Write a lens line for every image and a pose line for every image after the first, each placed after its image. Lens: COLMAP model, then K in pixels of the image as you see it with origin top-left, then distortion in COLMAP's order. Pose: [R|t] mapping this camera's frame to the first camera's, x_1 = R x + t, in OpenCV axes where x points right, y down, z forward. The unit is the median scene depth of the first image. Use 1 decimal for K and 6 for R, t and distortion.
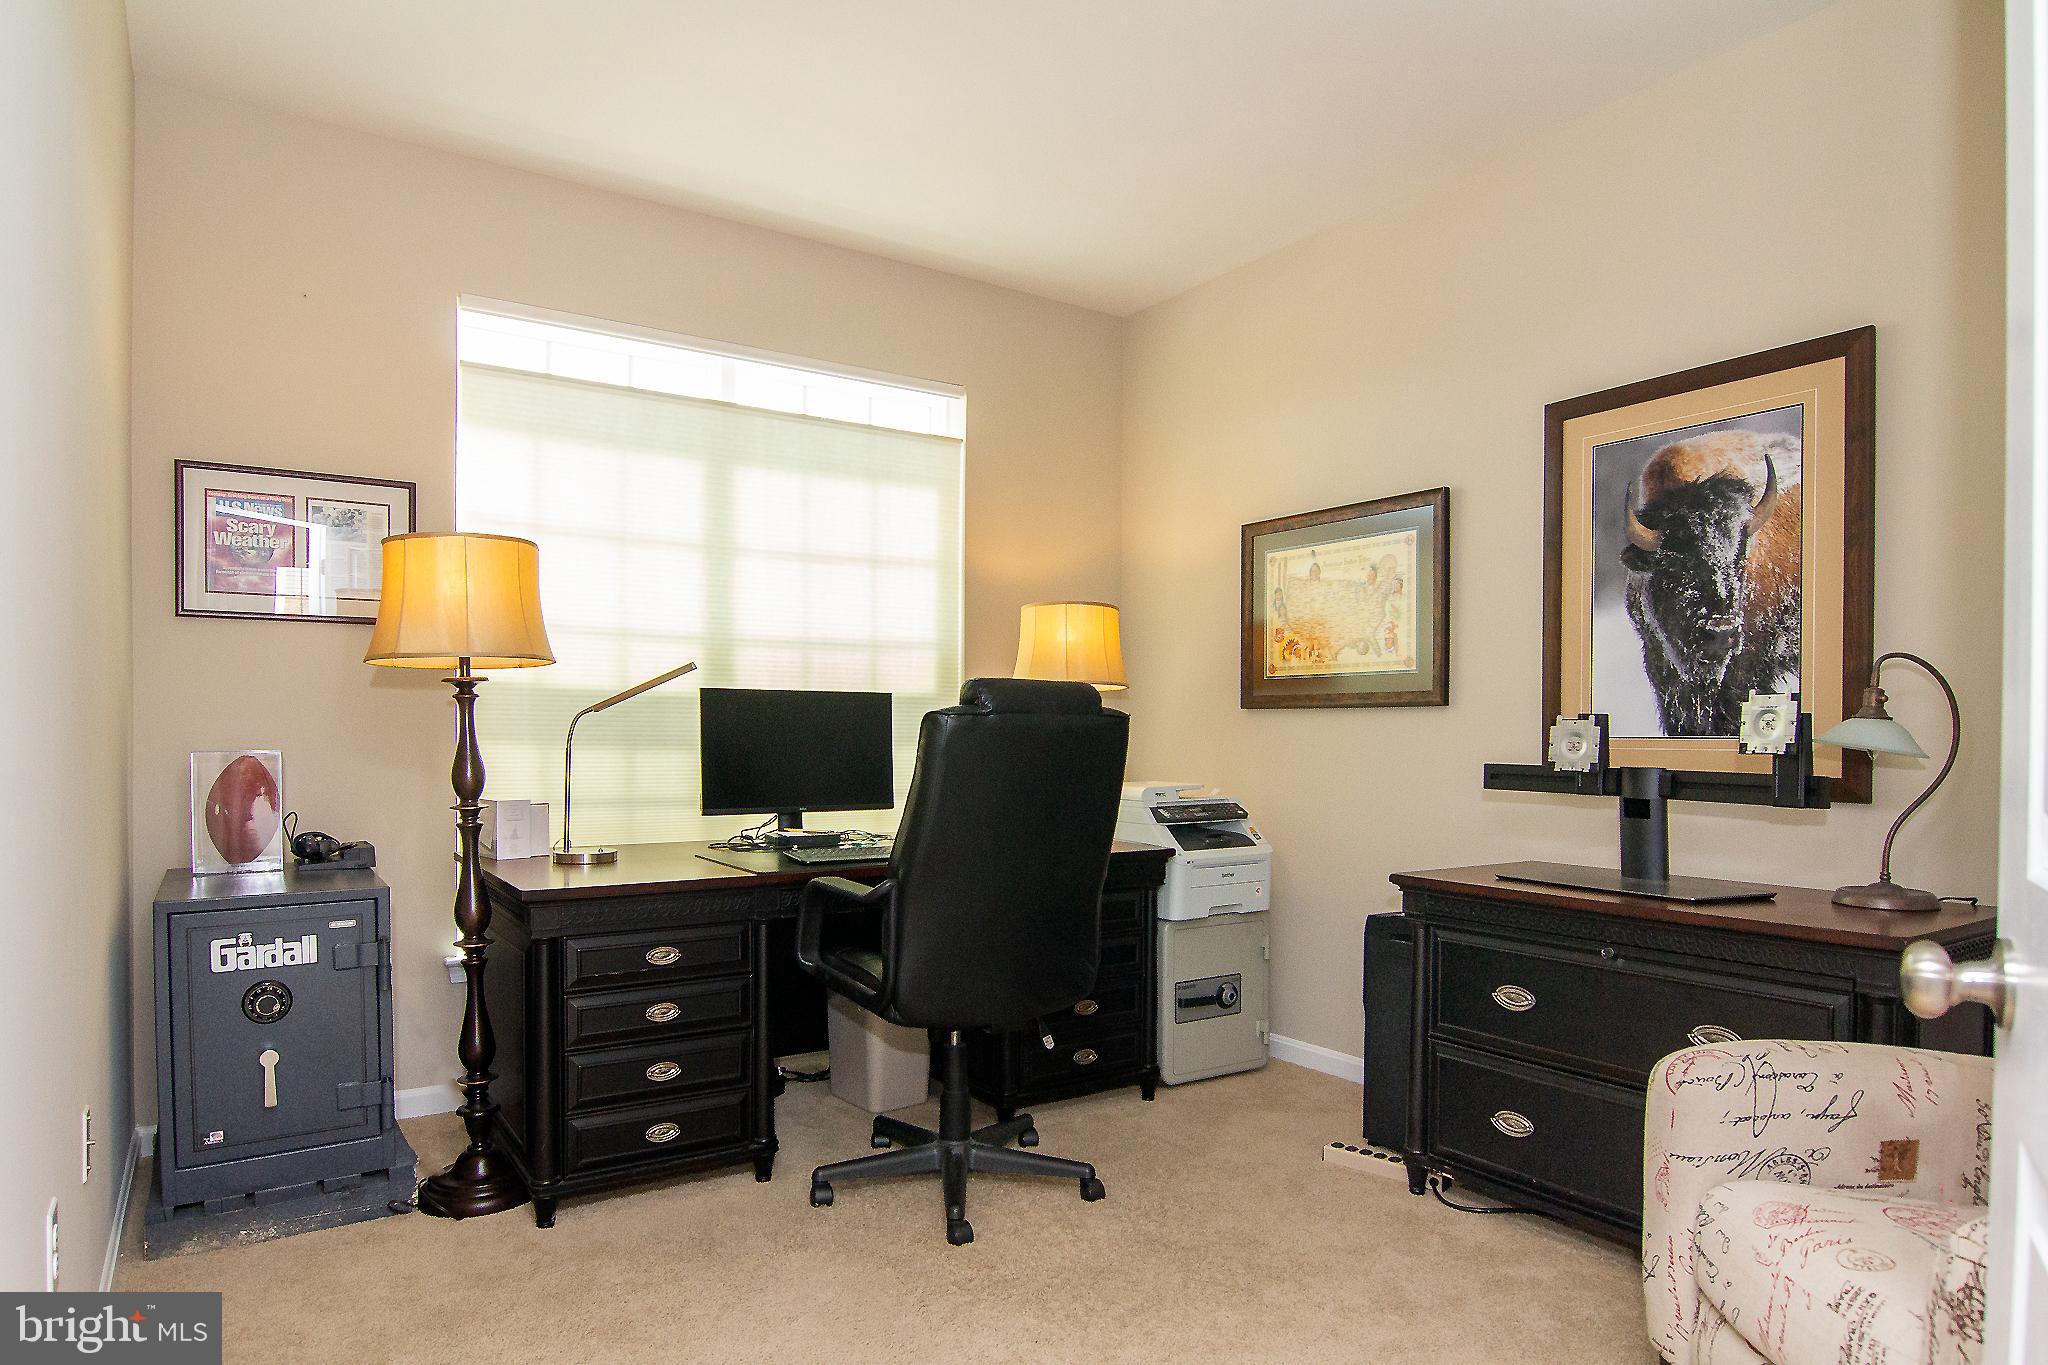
lens RADIAL K [[1193.6, 0, 1013.4], [0, 1193.6, 737.9], [0, 0, 1]] dist [0.000246, -0.007371]
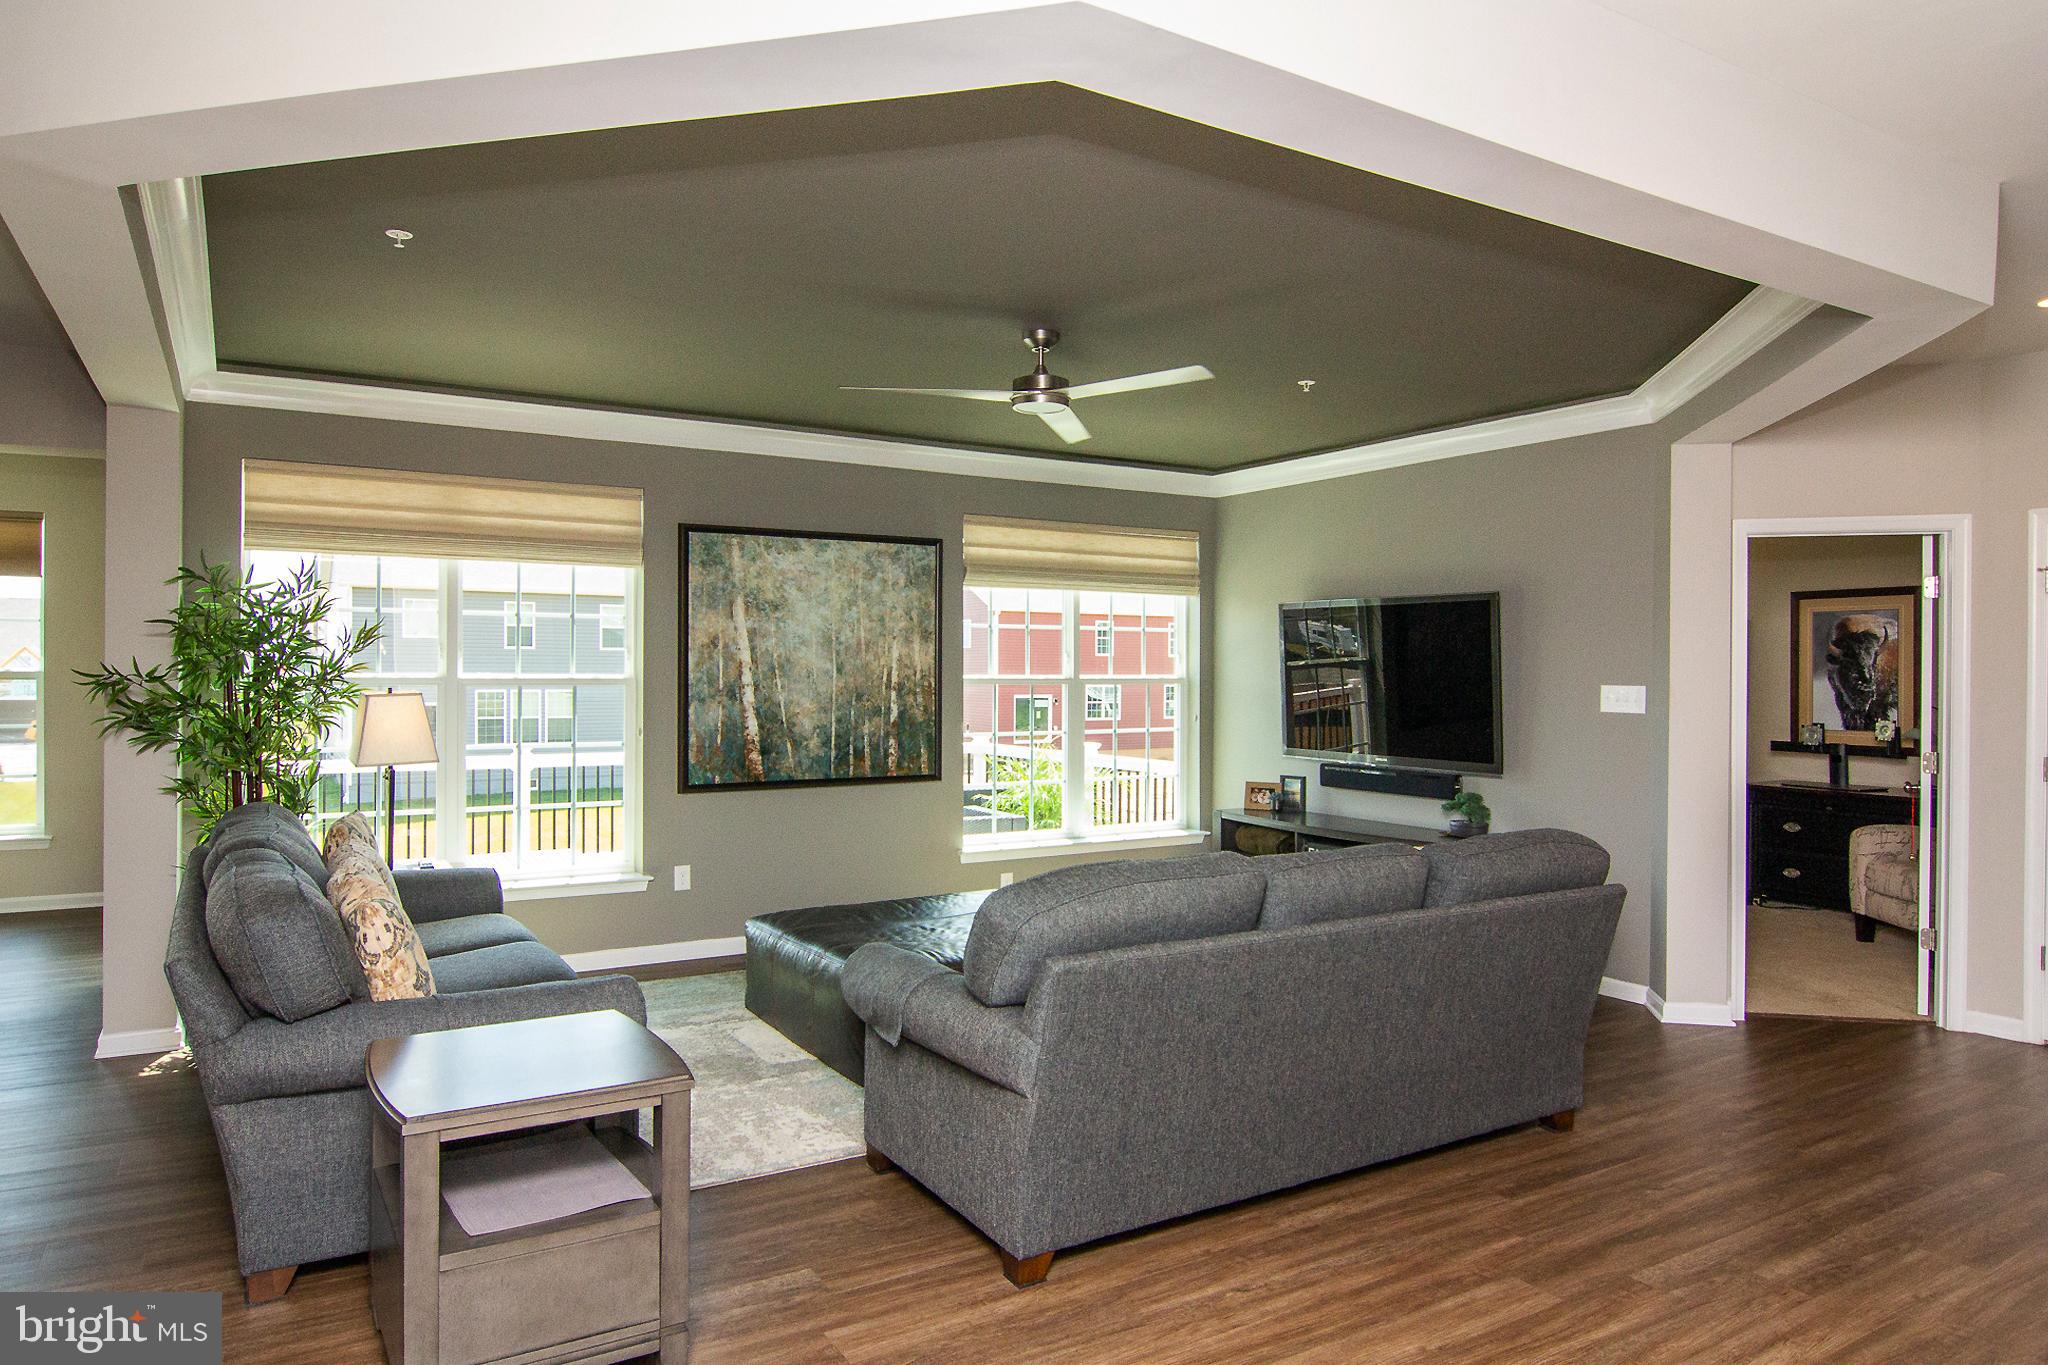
lens RADIAL K [[1308.5, 0, 1014.3], [0, 1308.5, 681.7], [0, 0, 1]] dist [0.005307, 0.000652]
pose [[0.999608, -0.002515, -0.027882, -1.221850], [0.002373, 0.999984, -0.005132, -0.102199], [0.027894, 0.005064, 0.999598, -1.968955]]
